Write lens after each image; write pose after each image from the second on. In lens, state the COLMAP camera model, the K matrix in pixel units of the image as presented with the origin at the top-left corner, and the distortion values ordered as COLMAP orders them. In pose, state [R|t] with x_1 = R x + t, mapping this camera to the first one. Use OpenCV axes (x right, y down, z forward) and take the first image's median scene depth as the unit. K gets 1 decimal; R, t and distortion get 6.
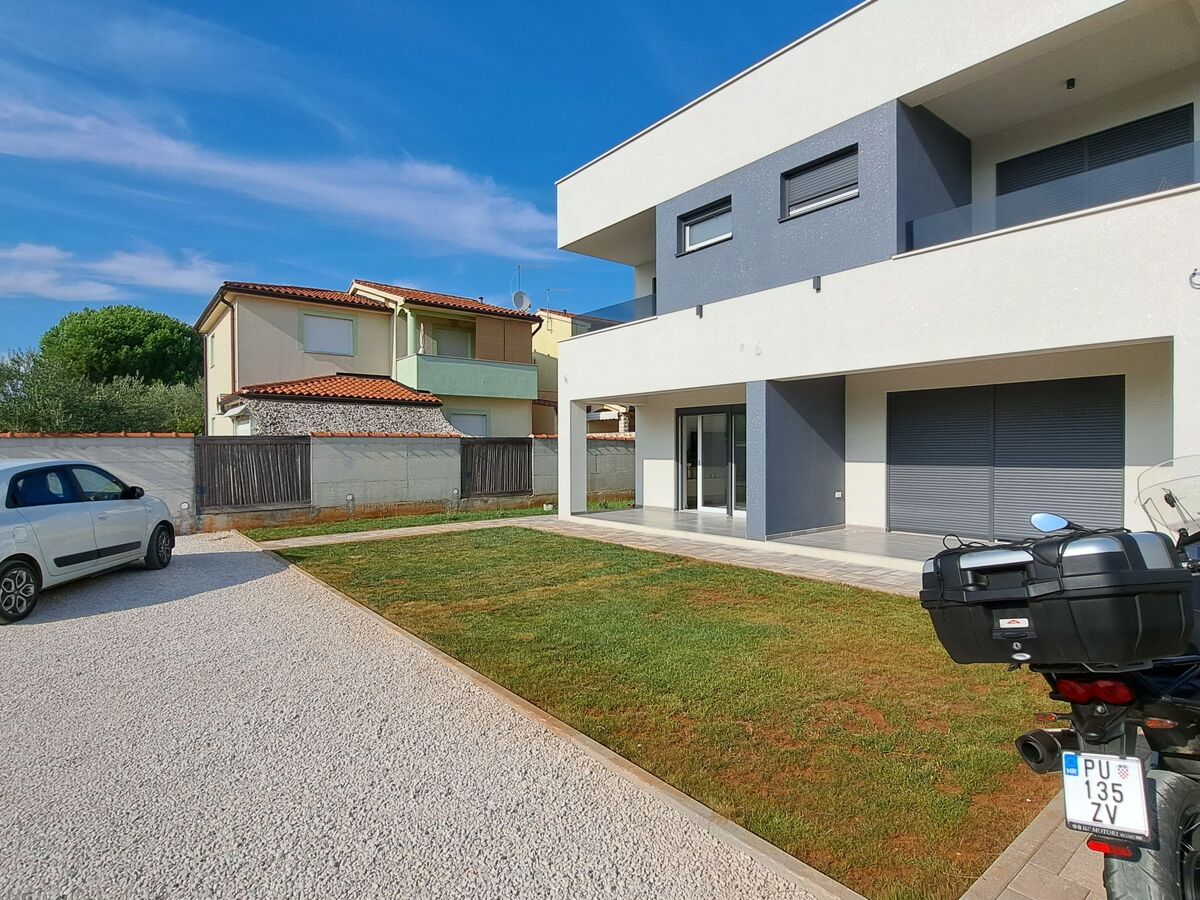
lens RADIAL K [[631.4, 0, 605.4], [0, 631.4, 457.7], [0, 0, 1]] dist [0.001237, -0.006929]
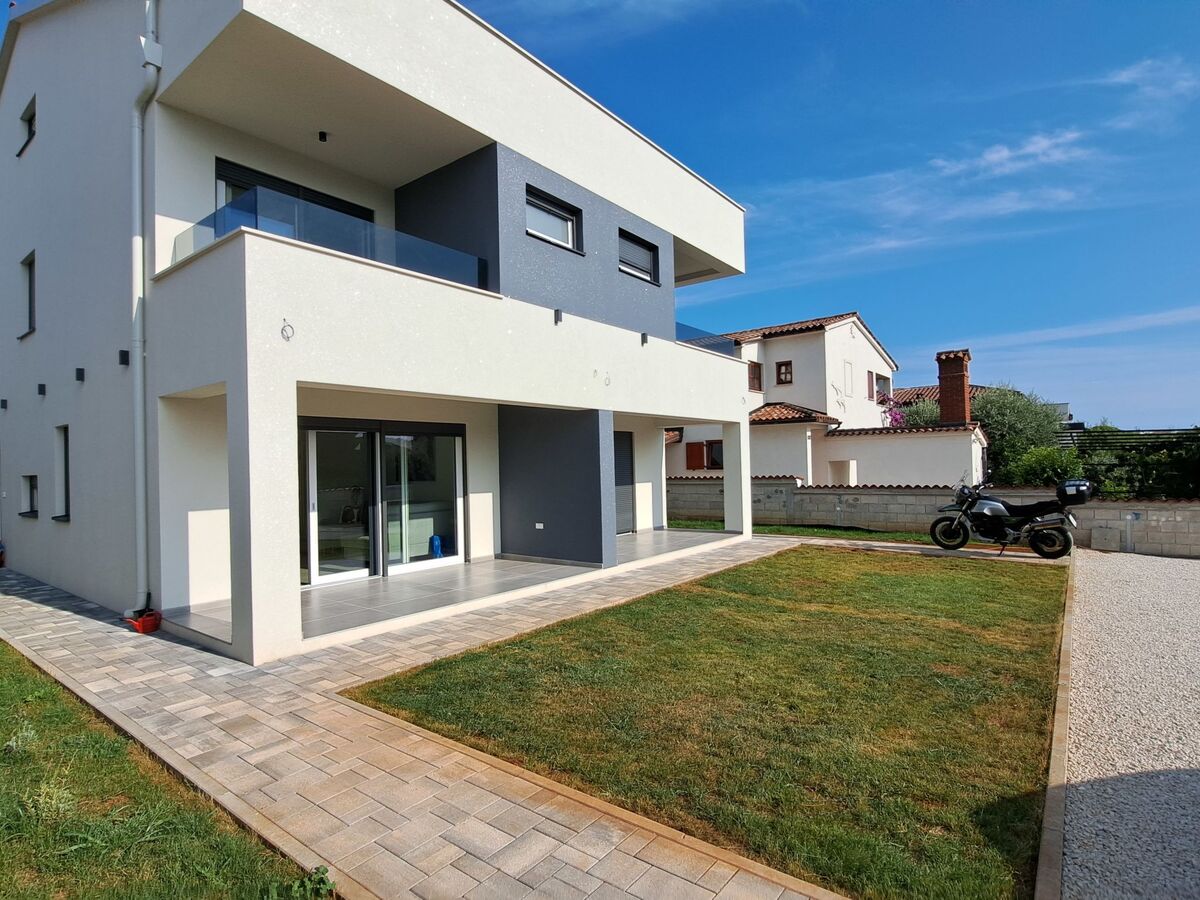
lens RADIAL K [[631.4, 0, 605.4], [0, 631.4, 457.7], [0, 0, 1]] dist [0.001237, -0.006929]
pose [[-0.239923, 0.016455, 0.970652, -0.694476], [0.038589, 0.999228, -0.007401, -0.032272], [-0.970025, 0.035681, -0.240373, 1.149888]]
